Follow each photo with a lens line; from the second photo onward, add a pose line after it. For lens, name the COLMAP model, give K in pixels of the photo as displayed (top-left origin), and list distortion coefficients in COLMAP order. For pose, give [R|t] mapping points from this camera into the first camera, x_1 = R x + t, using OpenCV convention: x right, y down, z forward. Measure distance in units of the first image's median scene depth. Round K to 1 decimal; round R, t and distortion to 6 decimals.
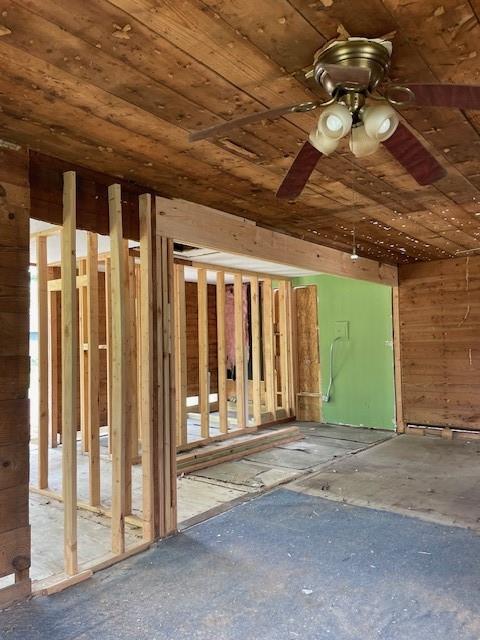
lens RADIAL K [[486.2, 0, 236.4], [0, 486.2, 322.9], [0, 0, 1]] dist [0.017303, -0.001892]
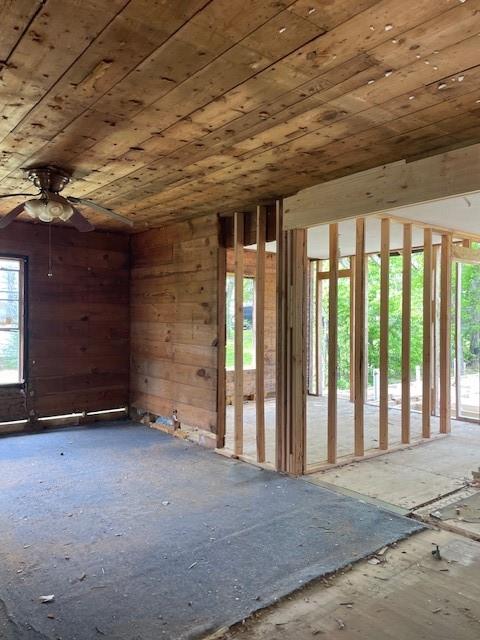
lens RADIAL K [[486.2, 0, 239.9], [0, 486.2, 321.1], [0, 0, 1]] dist [0.017303, -0.001892]
pose [[-0.215279, 0.011154, -0.976489, 0.993623], [0.038137, 0.999268, 0.003007, 0.037890], [0.975808, -0.036593, -0.215547, 1.068276]]
